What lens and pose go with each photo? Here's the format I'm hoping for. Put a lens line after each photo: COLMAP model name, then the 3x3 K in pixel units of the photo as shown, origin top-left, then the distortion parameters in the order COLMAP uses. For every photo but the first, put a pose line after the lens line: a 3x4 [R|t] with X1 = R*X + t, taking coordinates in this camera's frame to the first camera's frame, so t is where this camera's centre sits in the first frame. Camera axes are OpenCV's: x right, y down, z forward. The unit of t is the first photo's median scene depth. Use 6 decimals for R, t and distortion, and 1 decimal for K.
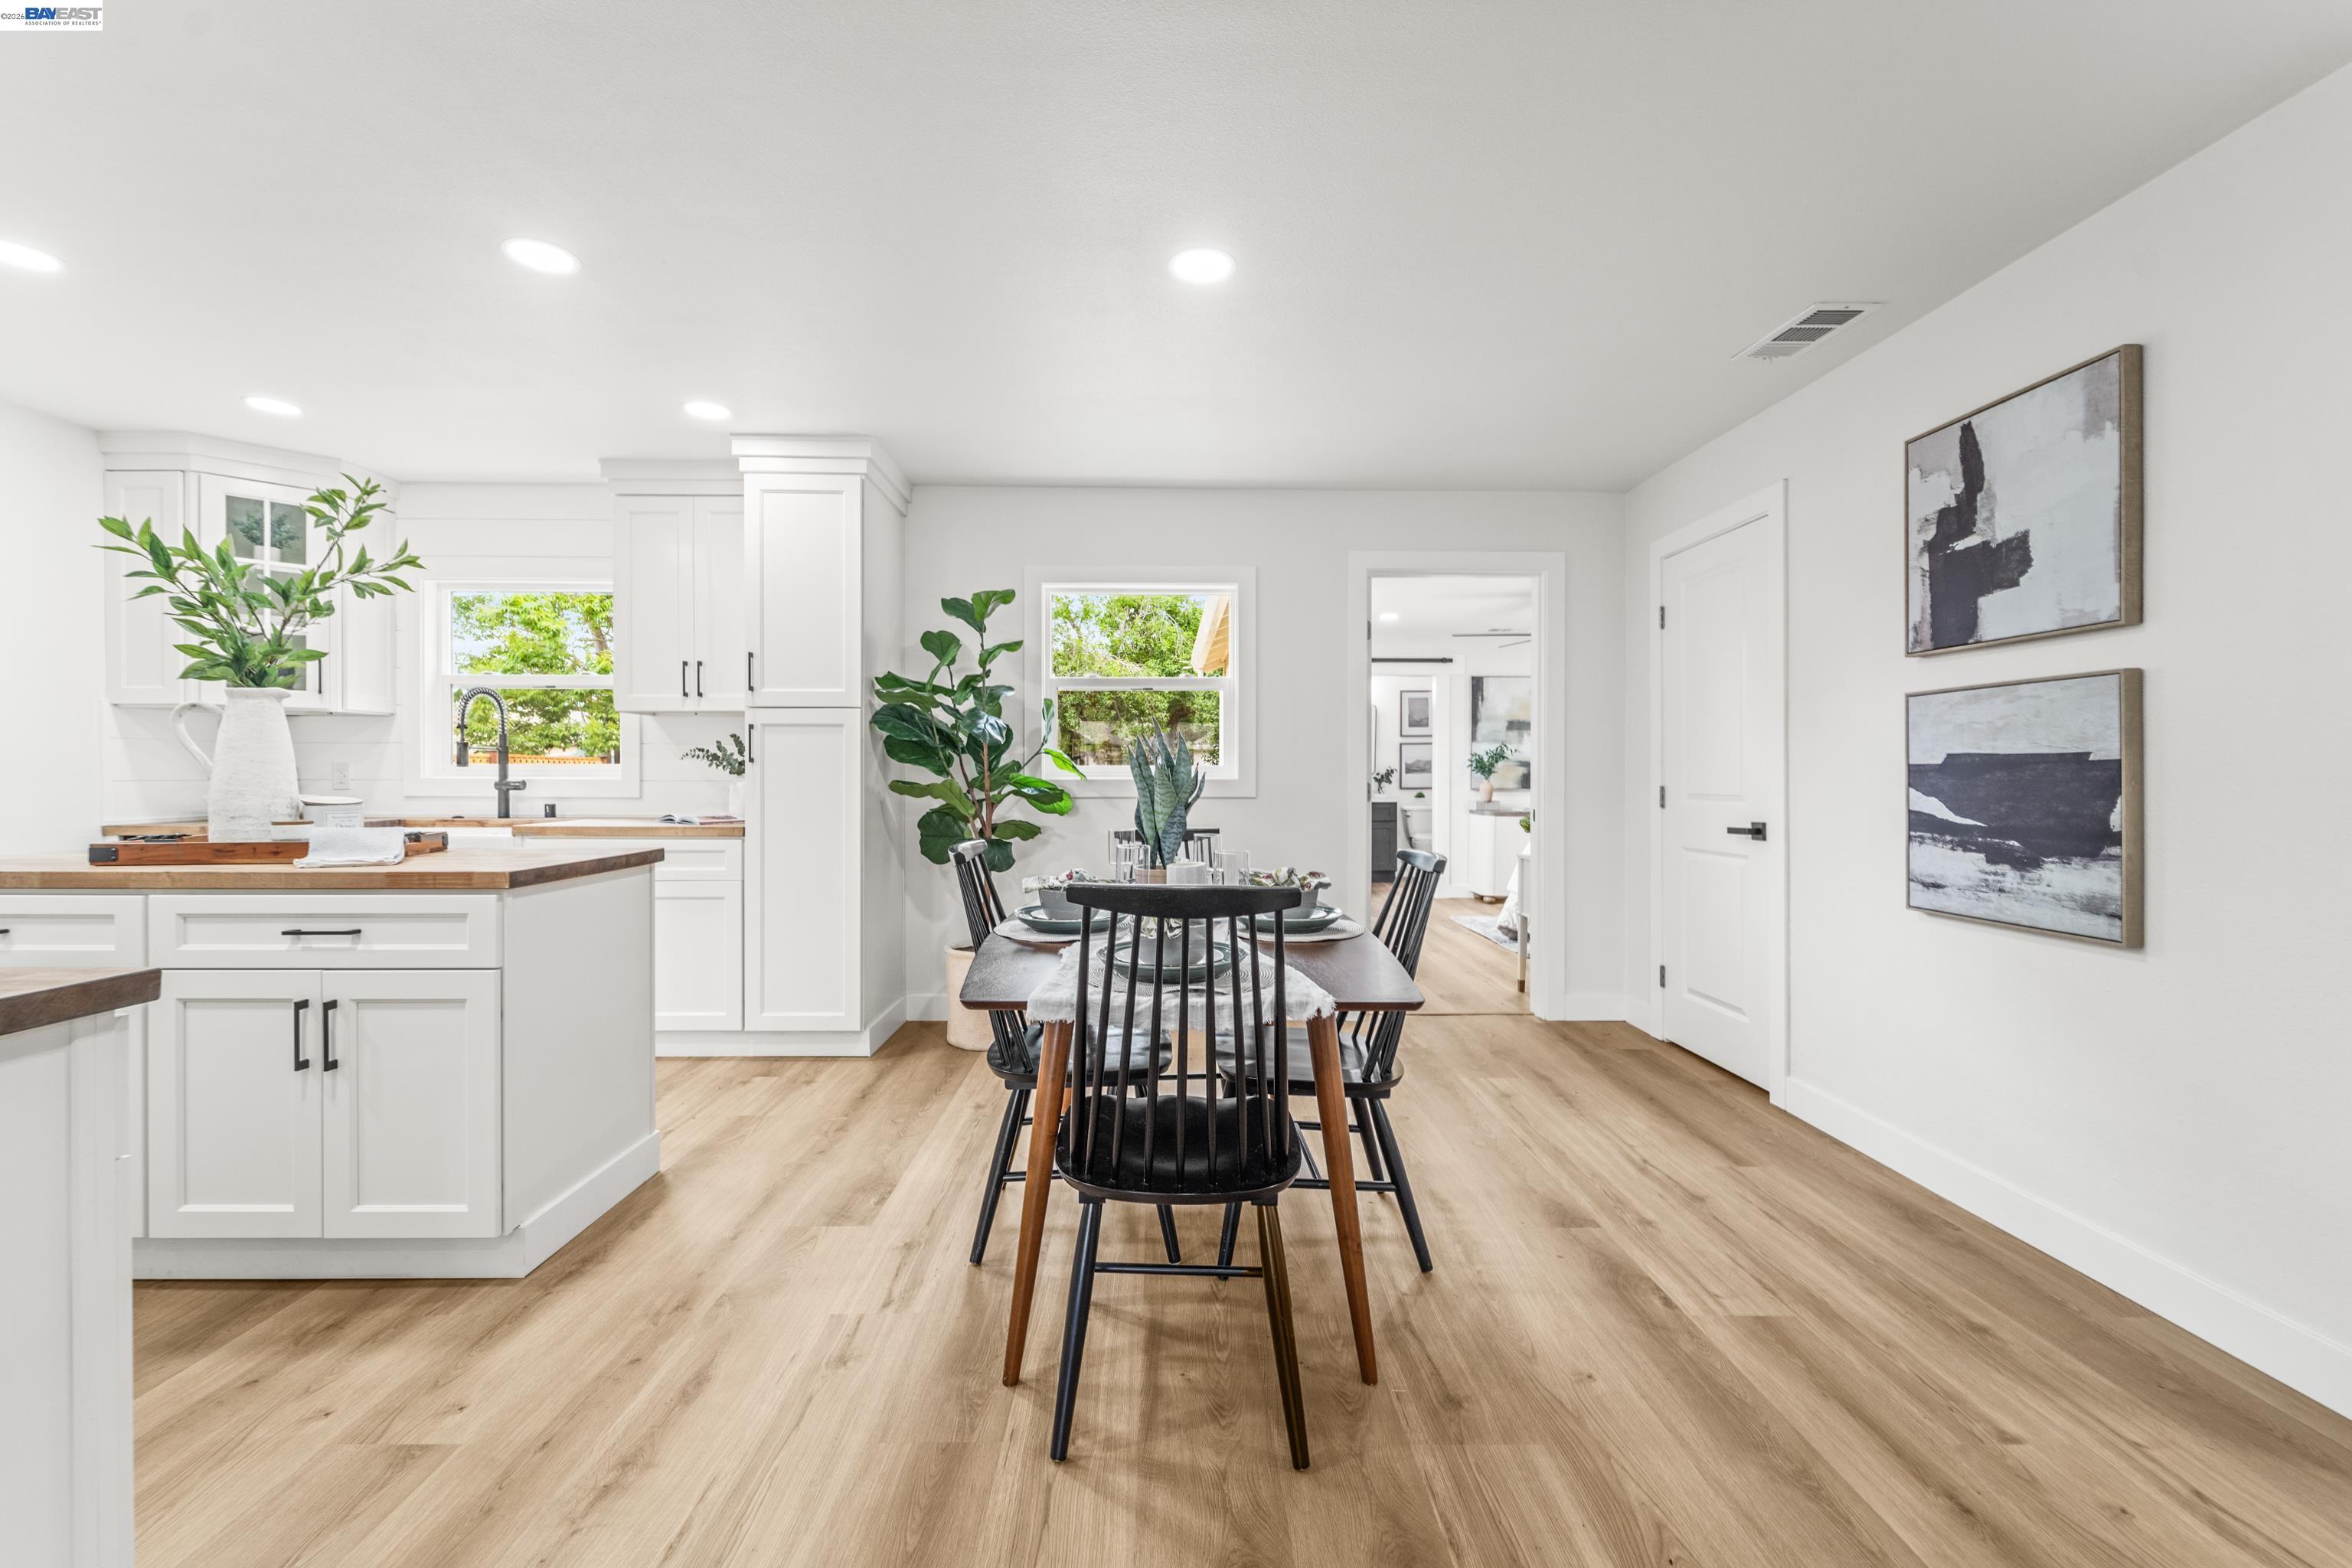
lens RADIAL K [[944.9, 0, 1167.7], [0, 944.9, 783.5], [0, 0, 1]] dist [0.000366, -0.001174]
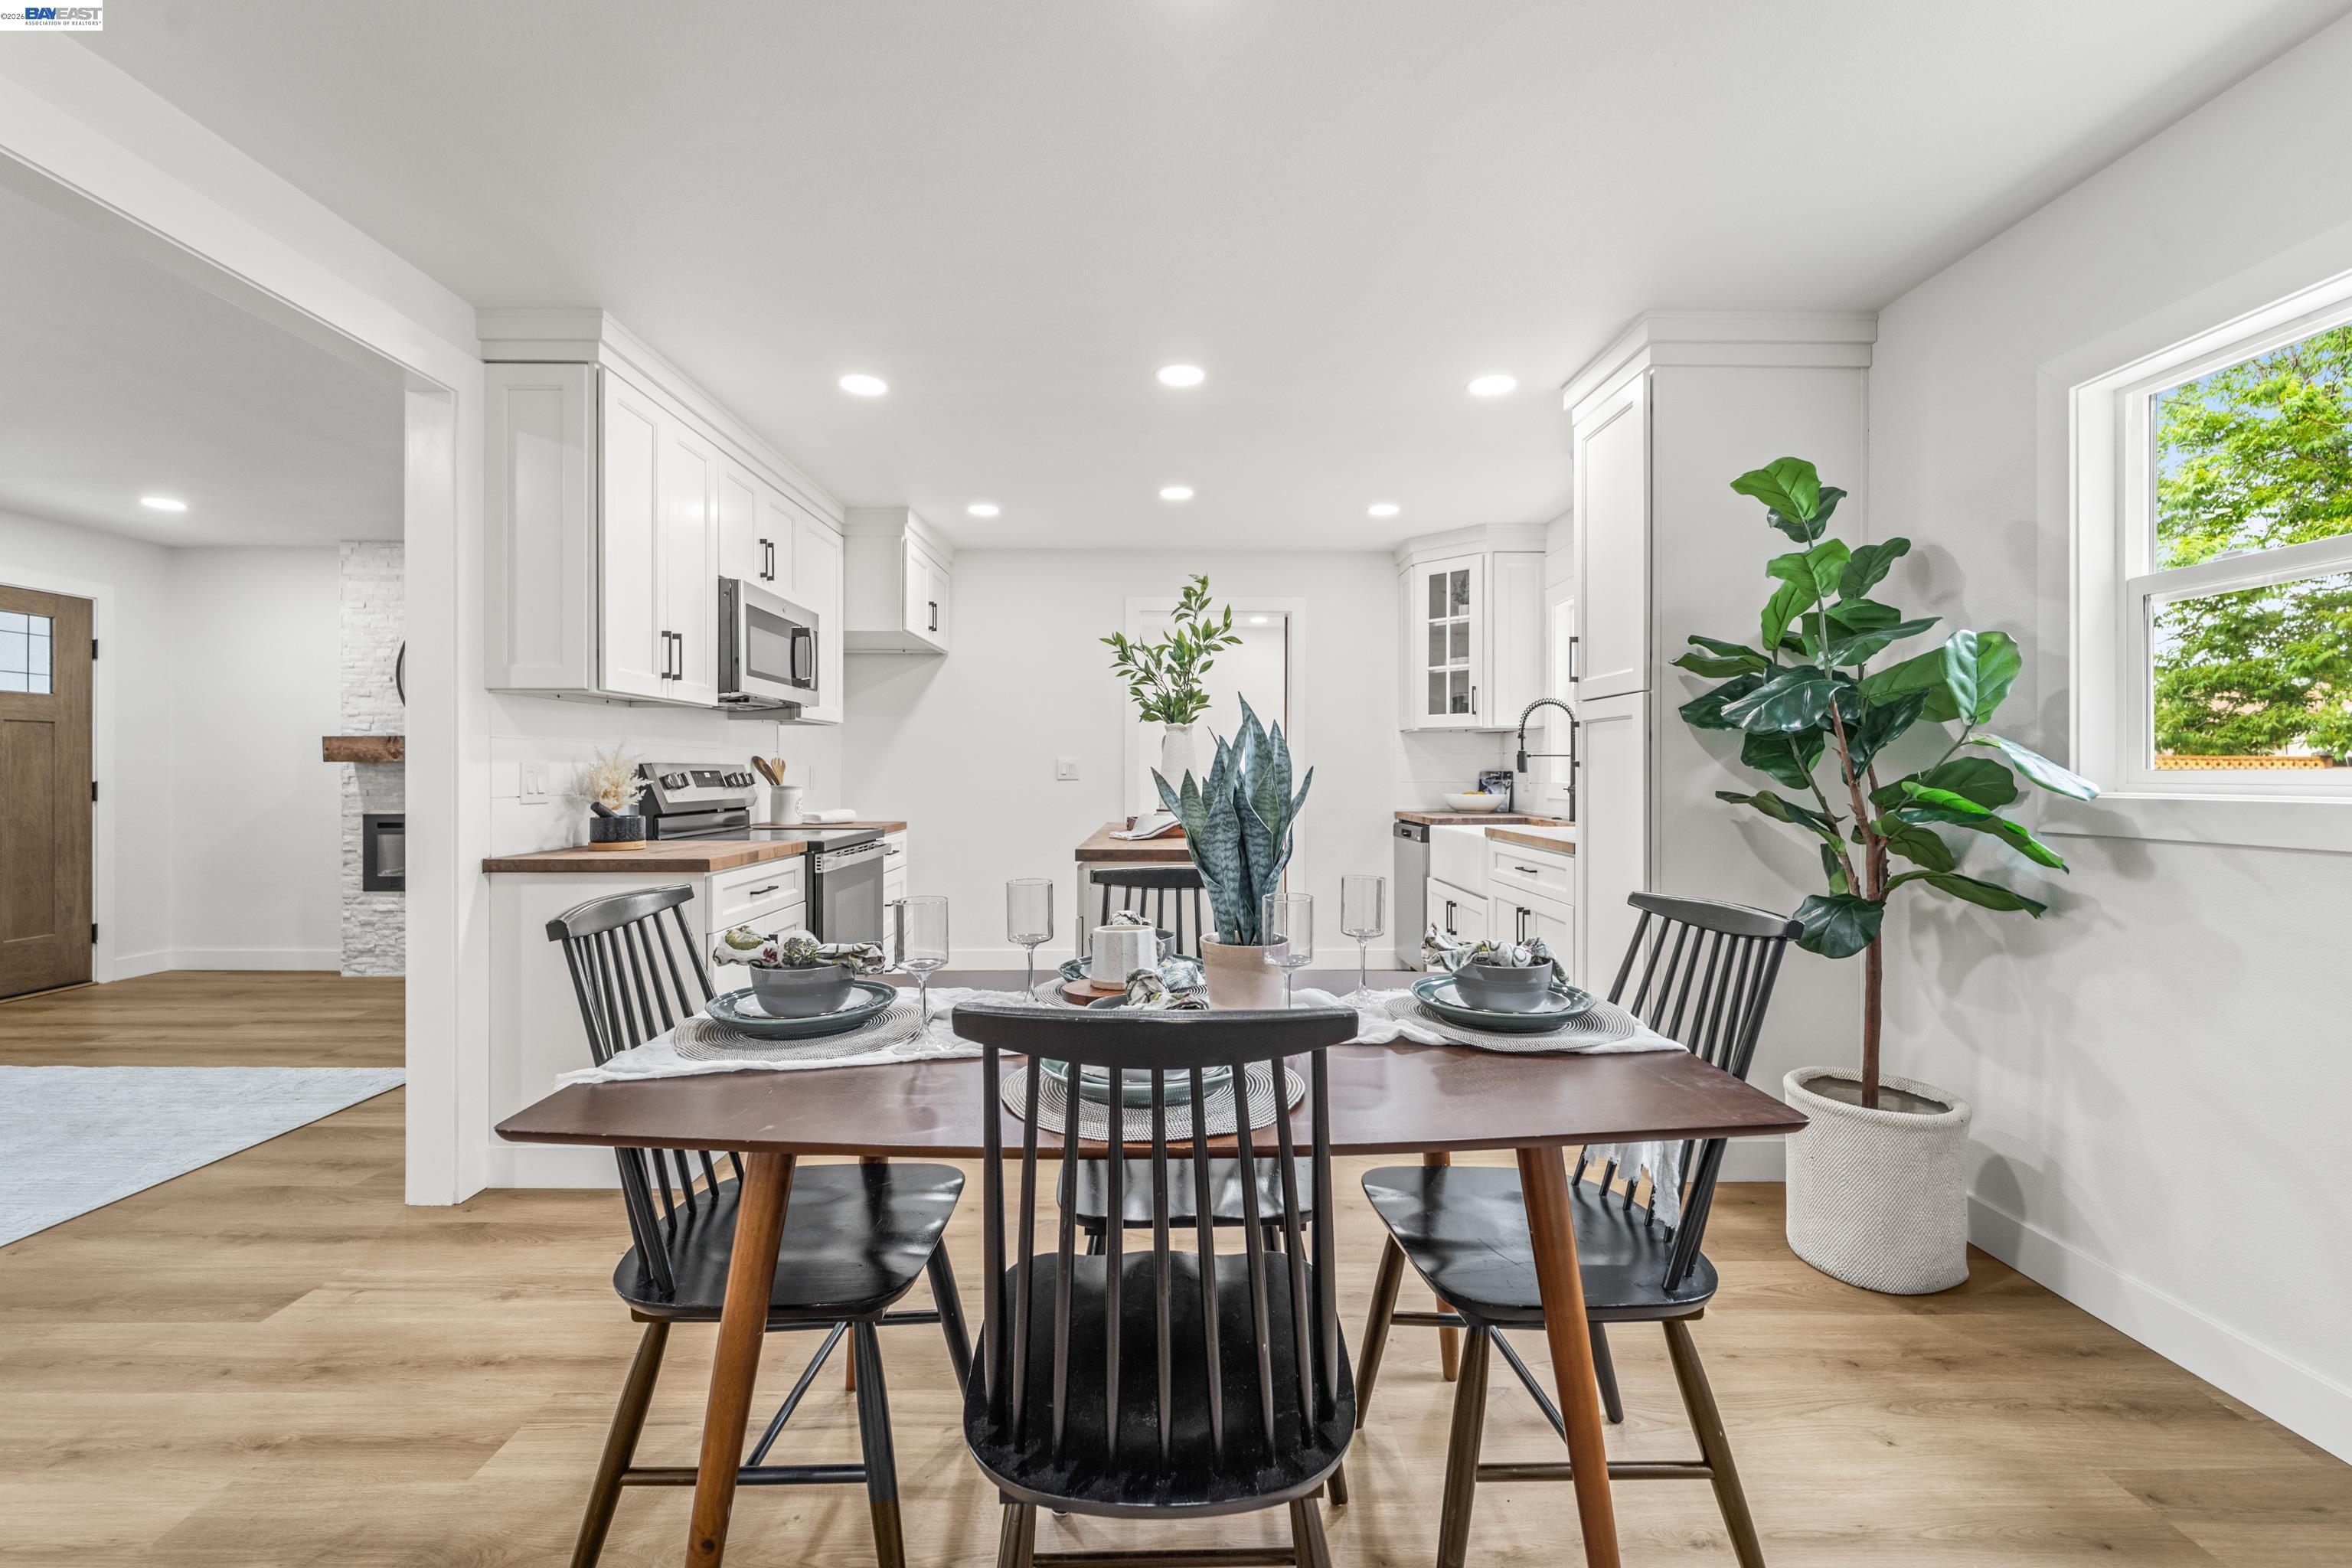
lens RADIAL K [[944.9, 0, 1183.7], [0, 944.9, 777.7], [0, 0, 1]] dist [0.000366, -0.001174]
pose [[0.010745, 0.004548, -0.999932, 0.407136], [-0.014332, 0.999888, 0.004394, -0.011286], [0.999840, 0.014284, 0.010809, 0.653317]]
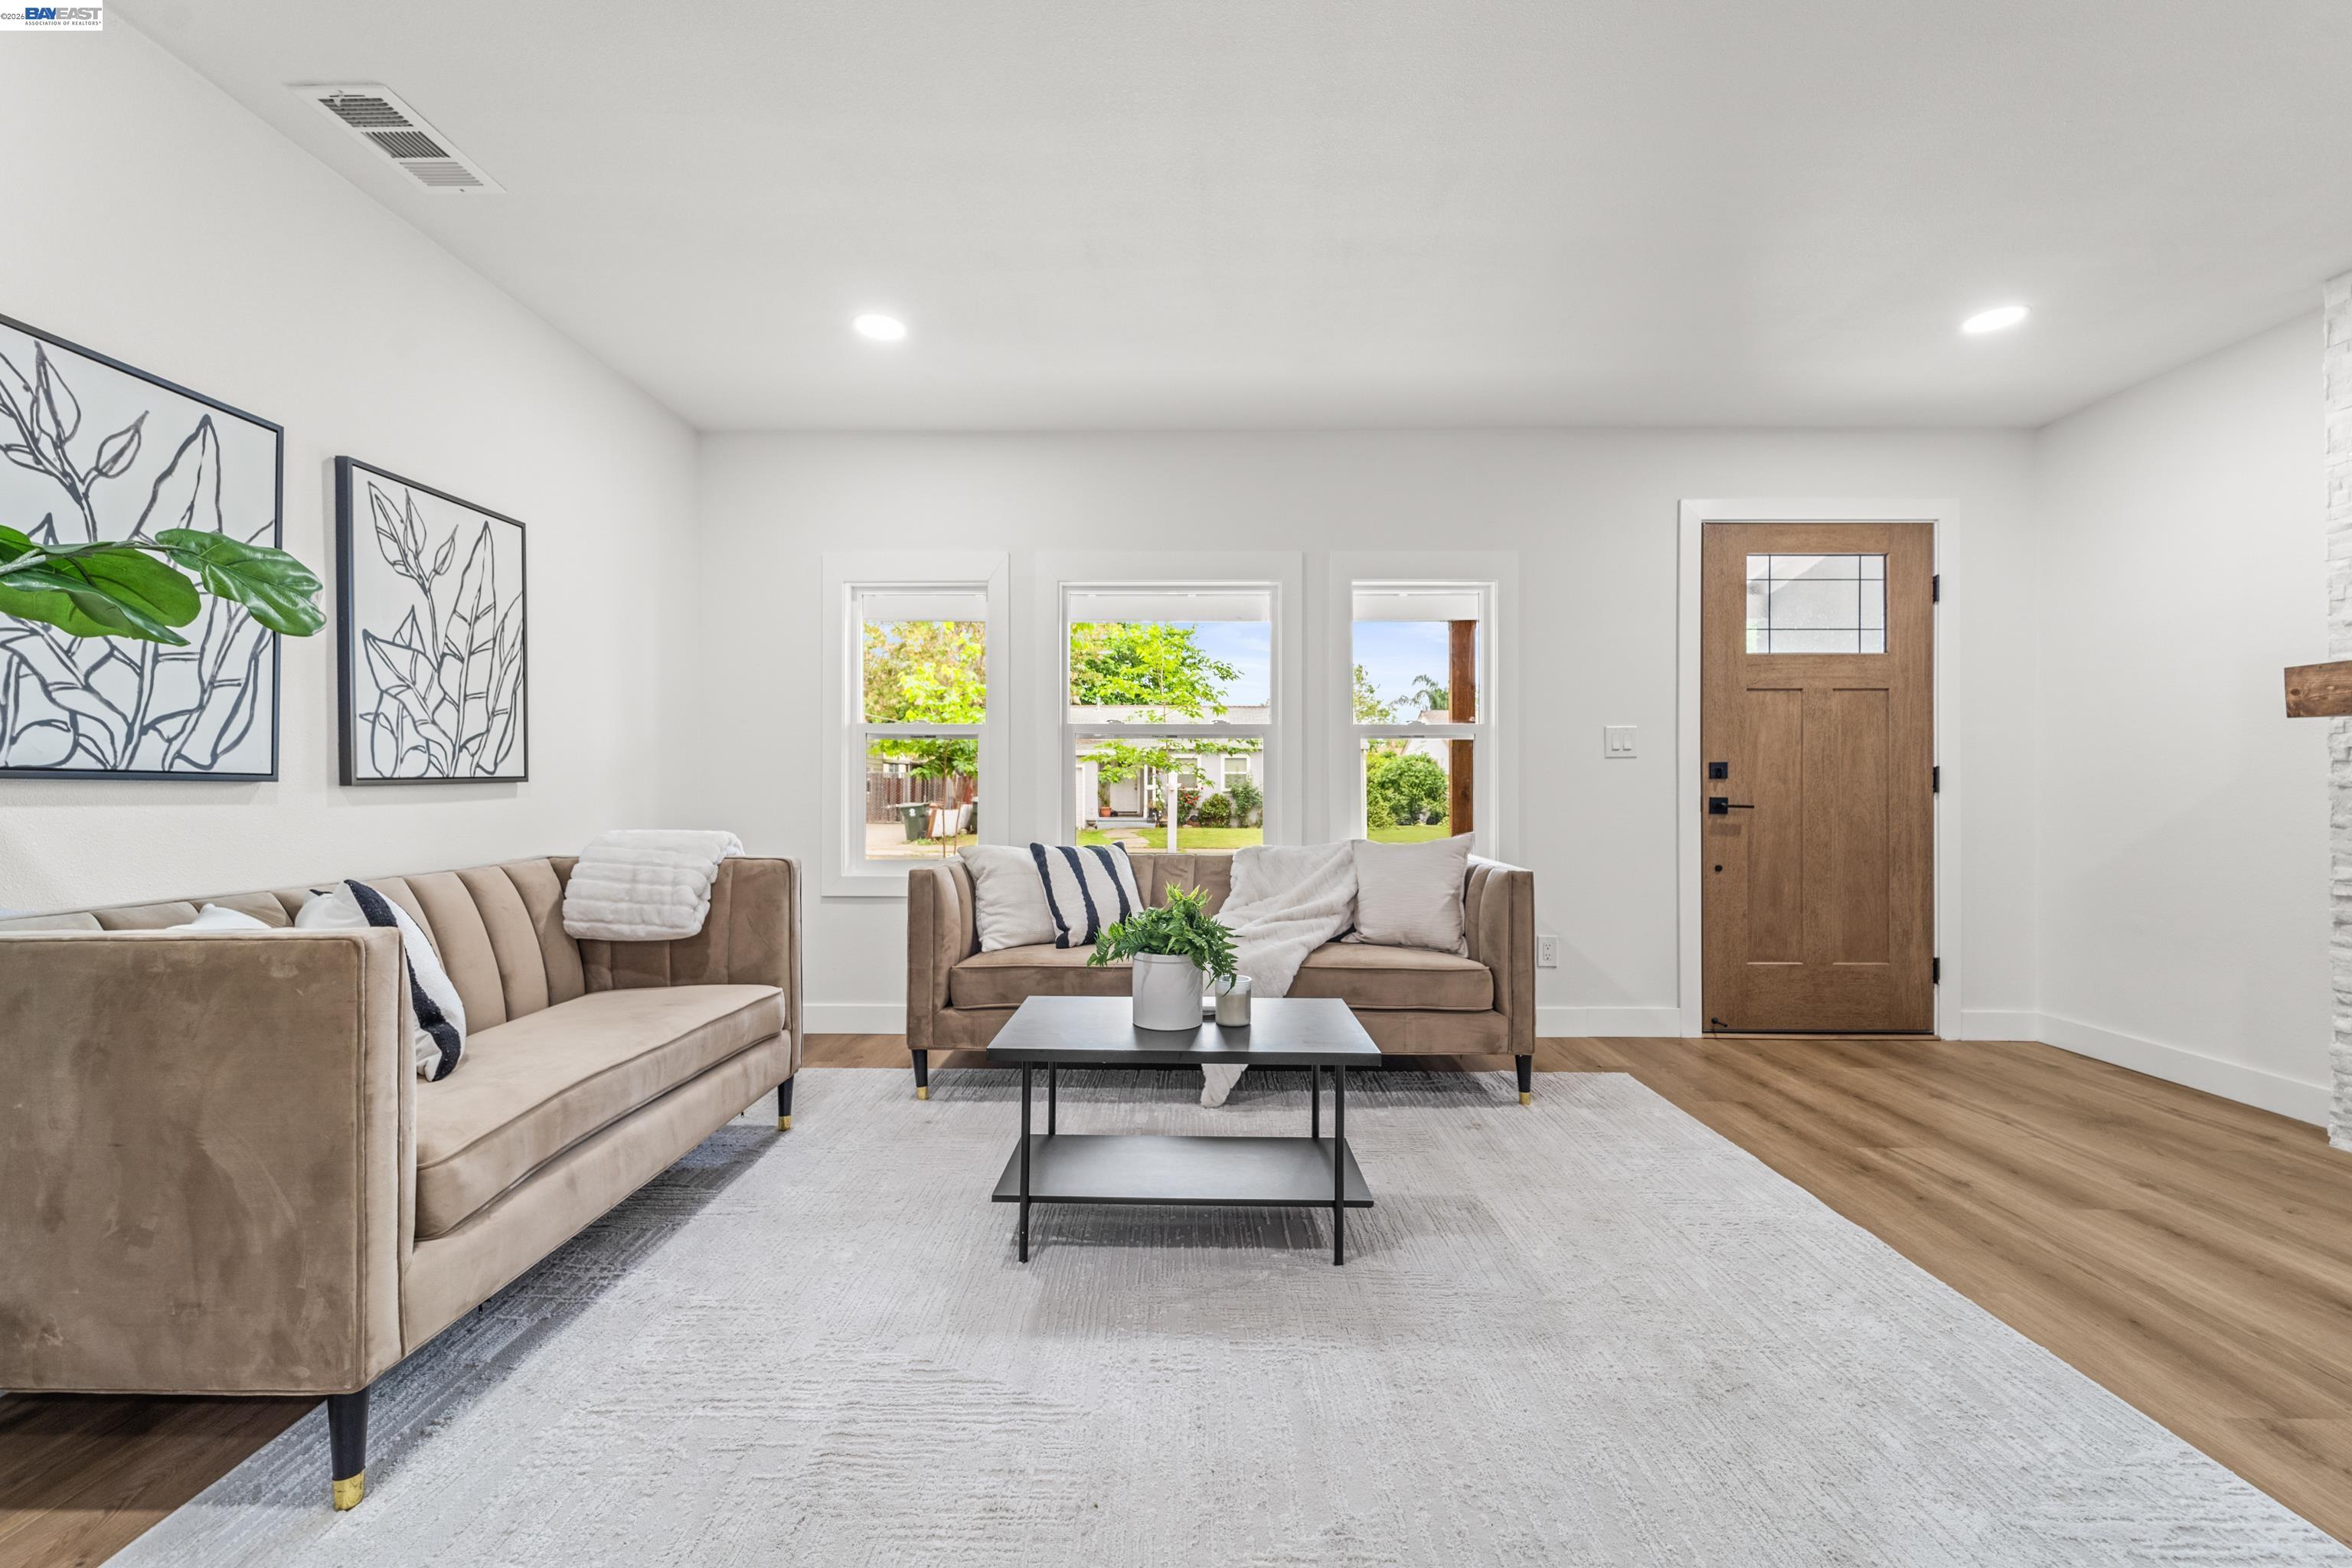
lens RADIAL K [[944.9, 0, 1162.4], [0, 944.9, 779.7], [0, 0, 1]] dist [0.000366, -0.001174]
pose [[-0.999243, -0.003490, 0.038755, -0.200325], [-0.003349, 0.999987, 0.003722, 0.037570], [-0.038767, 0.003590, -0.999242, 0.124784]]
